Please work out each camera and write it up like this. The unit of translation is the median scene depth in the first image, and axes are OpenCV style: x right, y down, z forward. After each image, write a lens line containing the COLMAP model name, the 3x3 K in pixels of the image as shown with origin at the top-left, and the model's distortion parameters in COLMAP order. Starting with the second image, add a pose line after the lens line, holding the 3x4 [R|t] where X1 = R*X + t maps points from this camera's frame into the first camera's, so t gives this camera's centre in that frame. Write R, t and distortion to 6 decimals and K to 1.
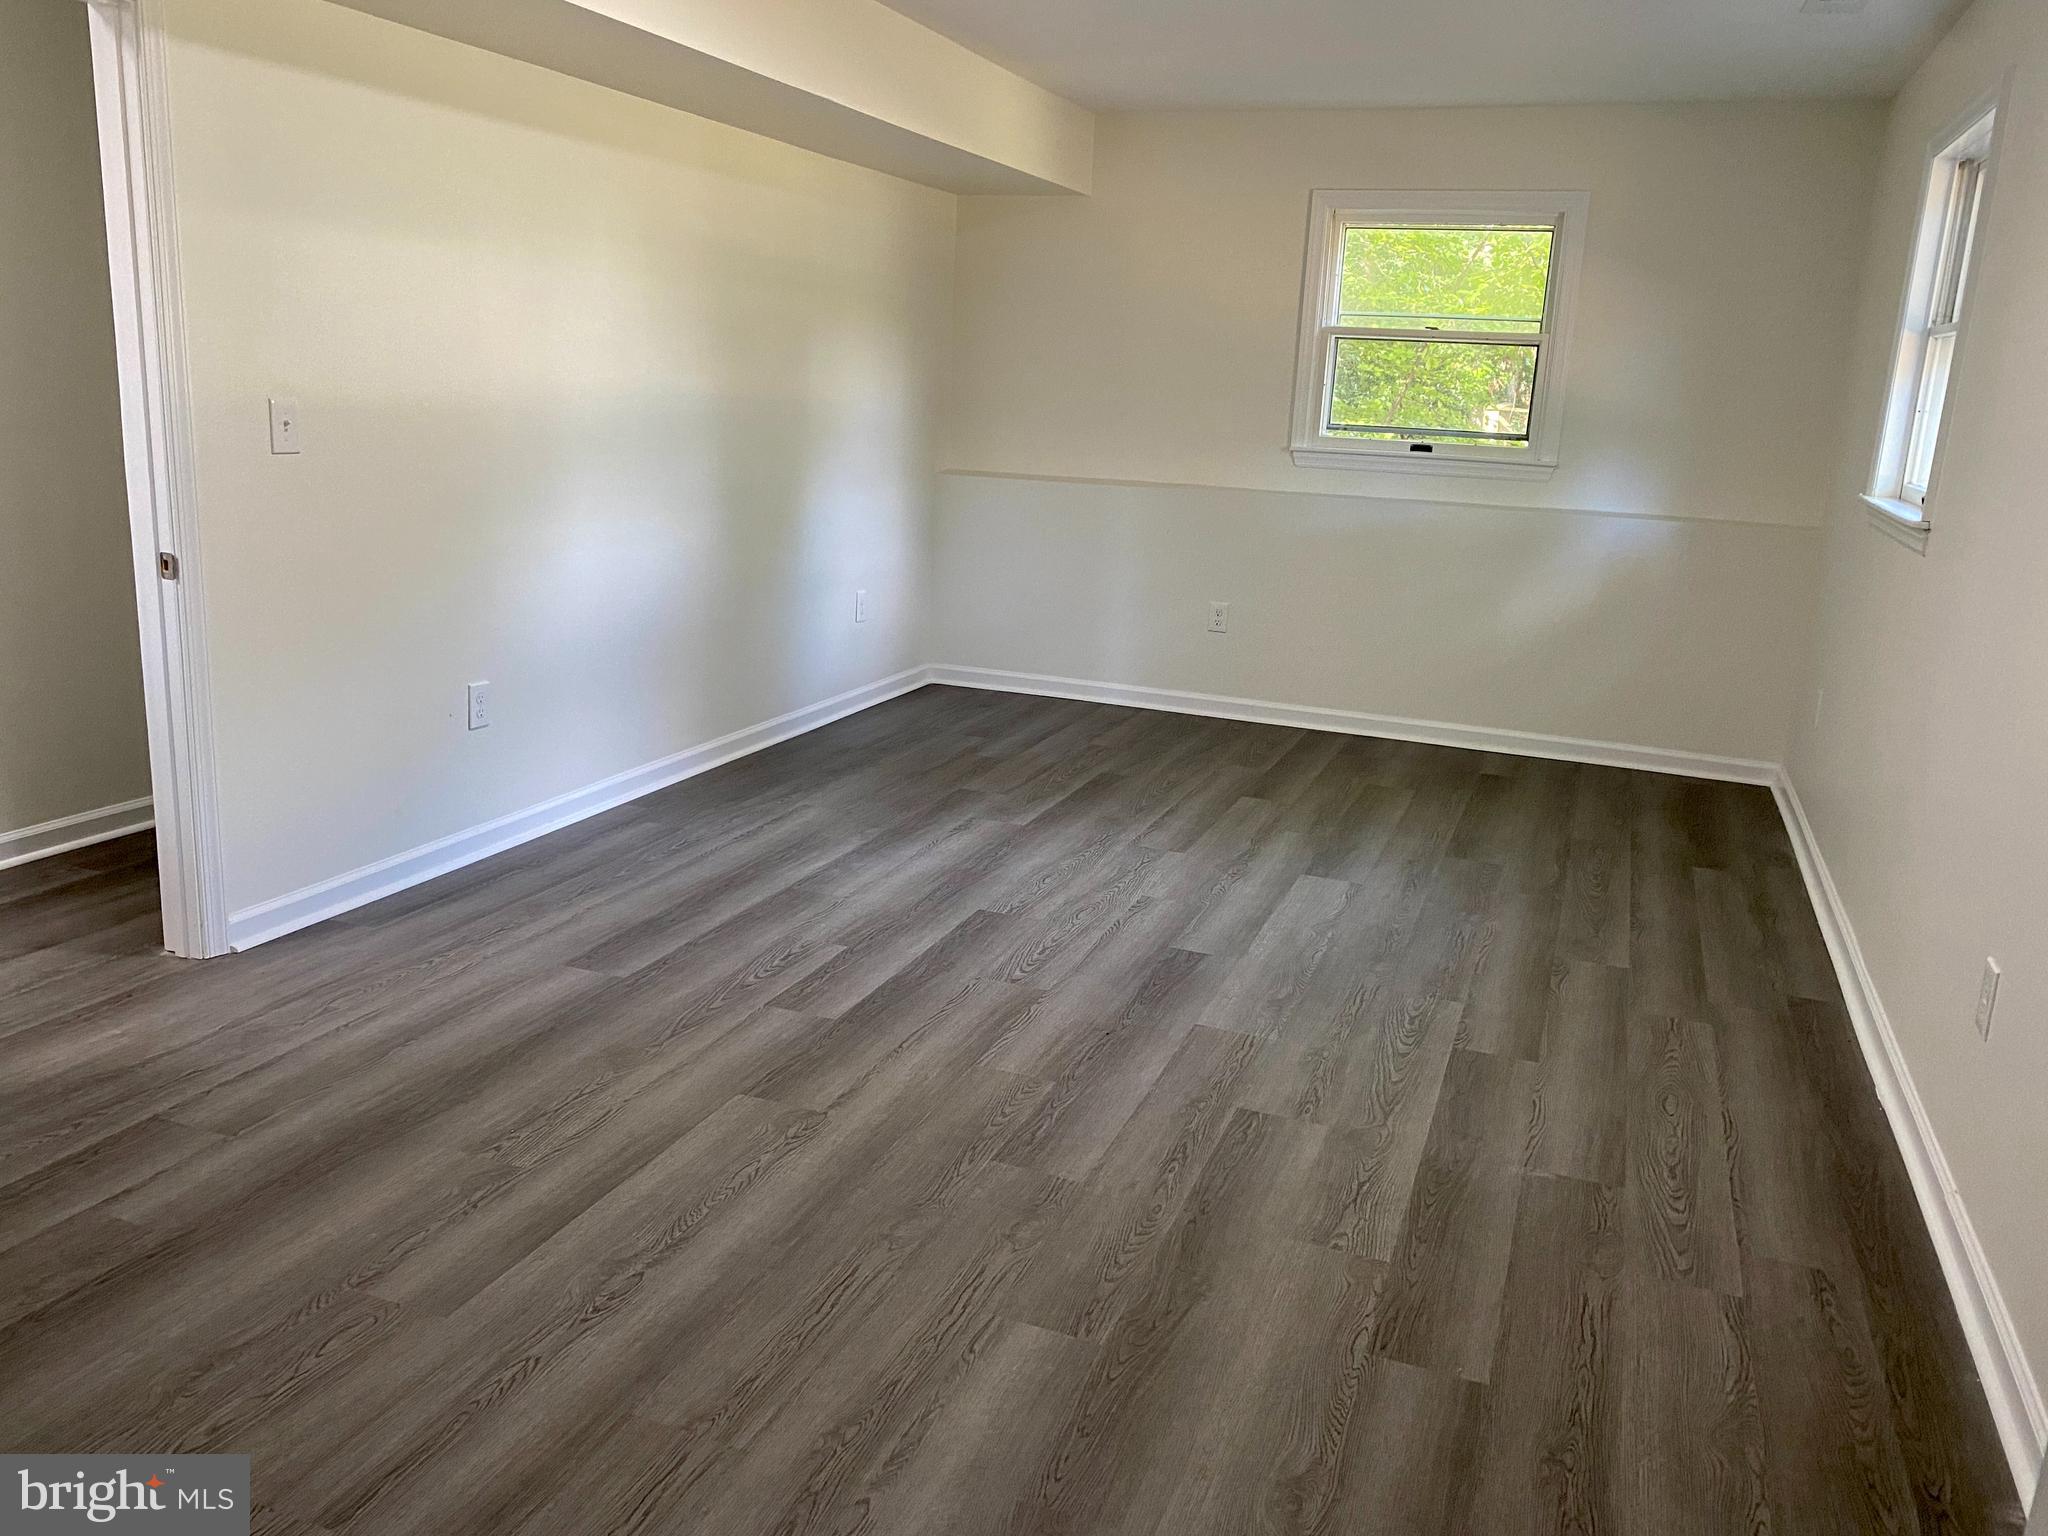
lens RADIAL K [[1556.0, 0, 1024.4], [0, 1556.0, 745.0], [0, 0, 1]] dist [0.025138, 0.001503]
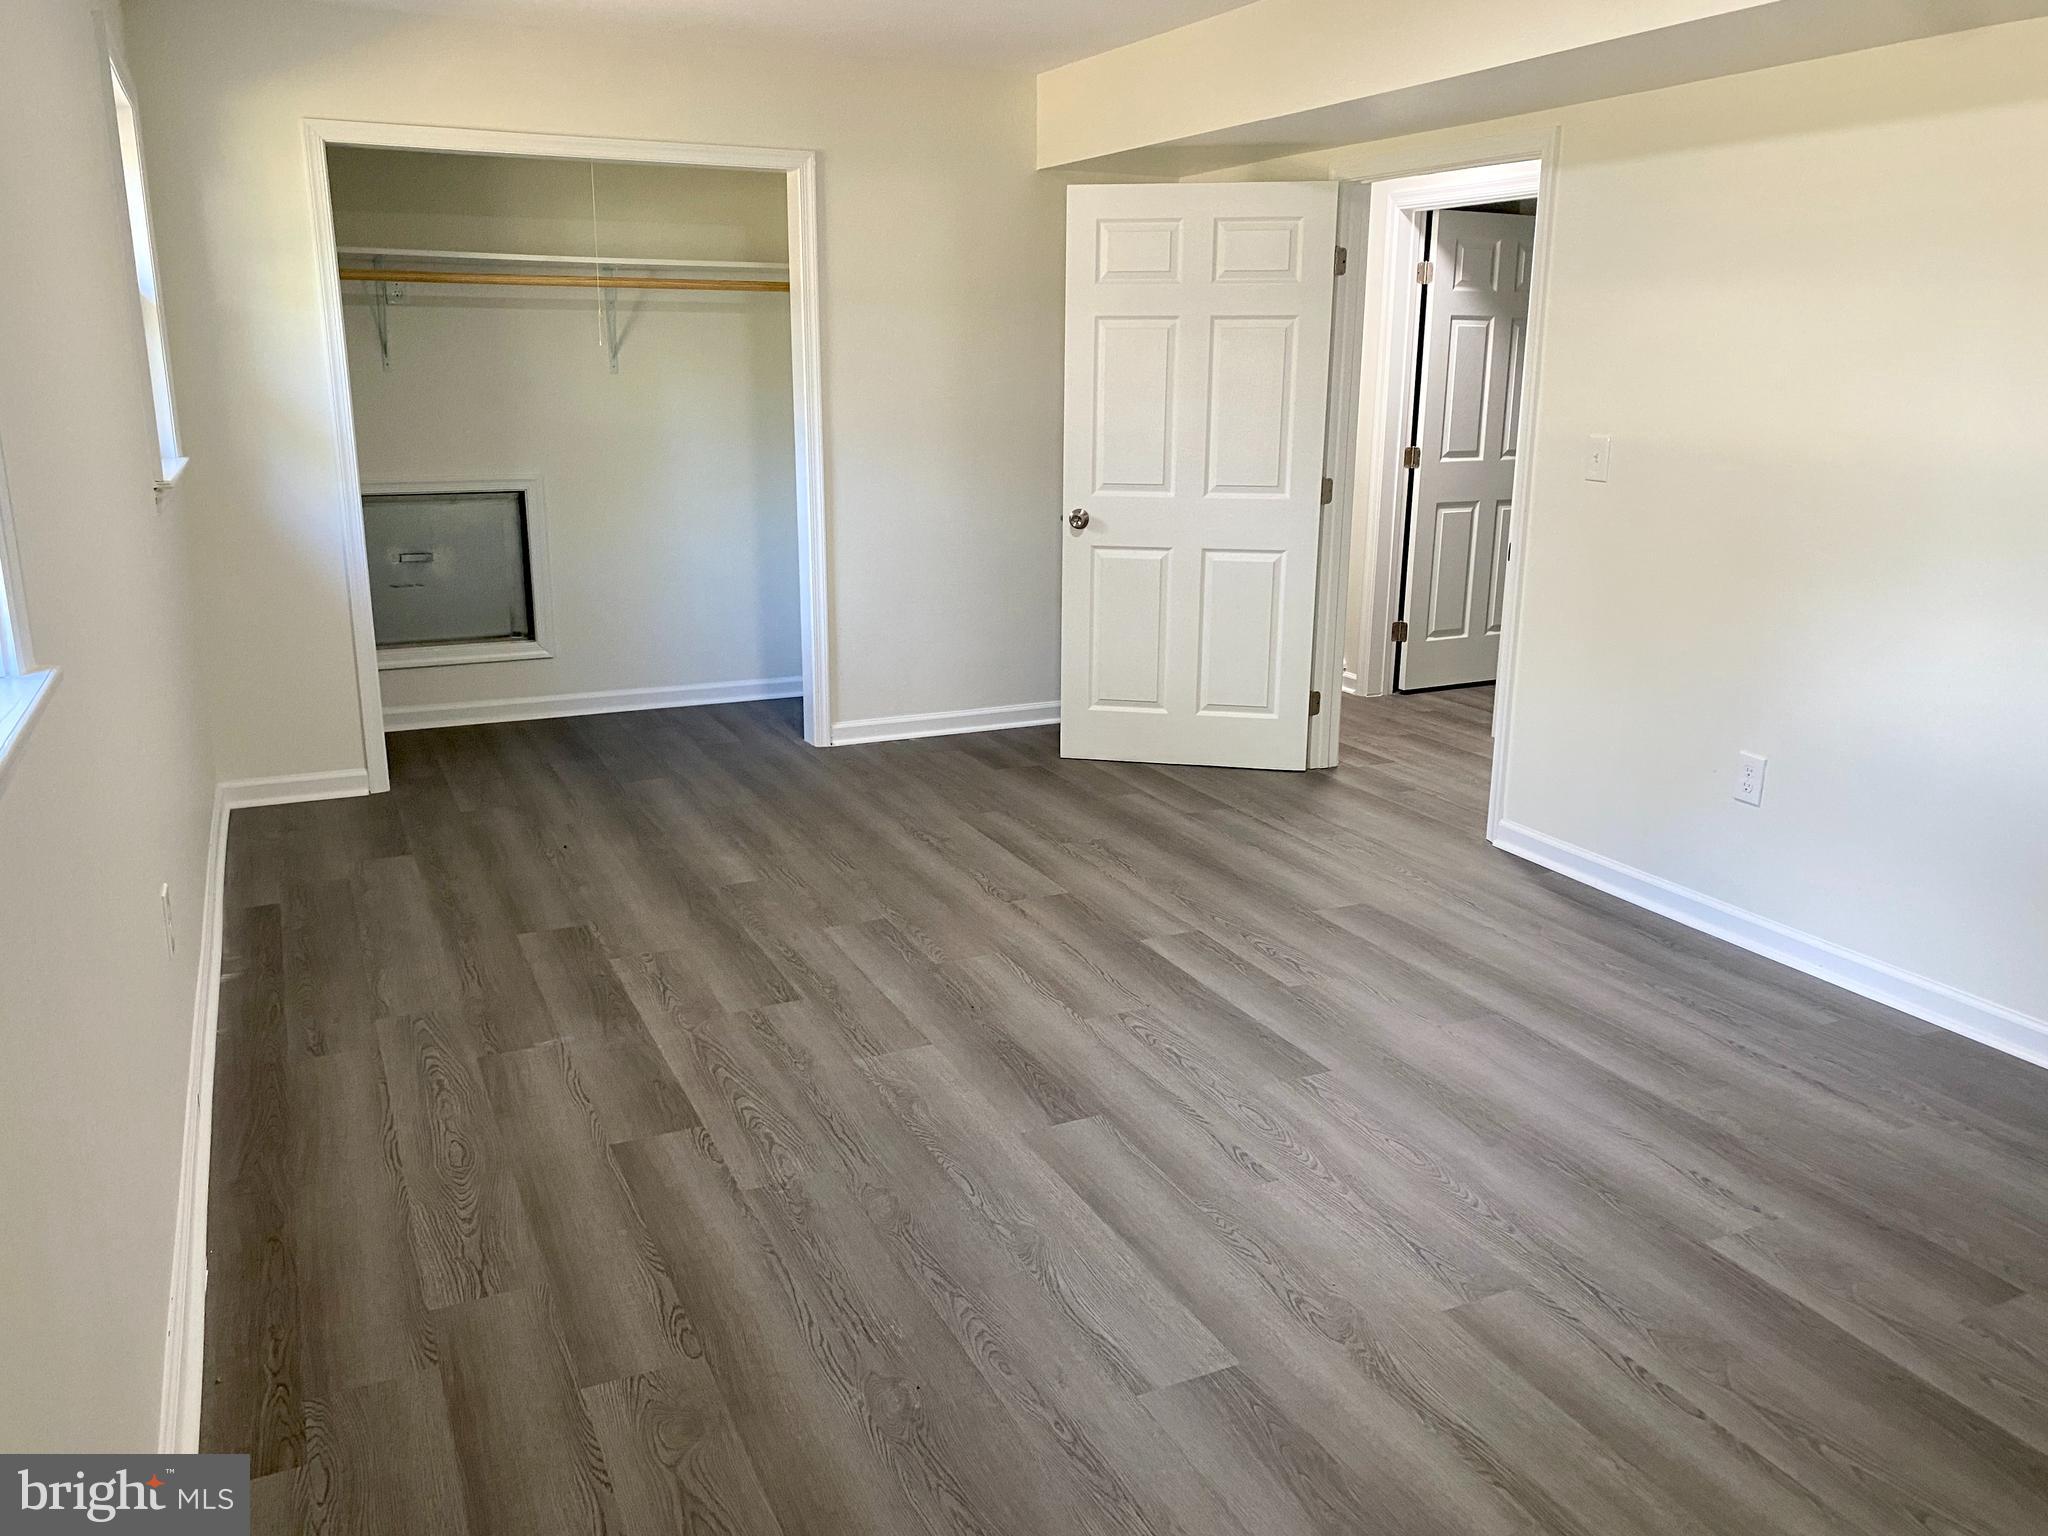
lens RADIAL K [[1554.4, 0, 1045.5], [0, 1554.4, 755.7], [0, 0, 1]] dist [0.025714, 0.004186]
pose [[-0.676747, 0.131173, -0.724436, 0.753109], [-0.212452, 0.907343, 0.362758, -0.358734], [0.704896, 0.399403, -0.586173, 1.563760]]
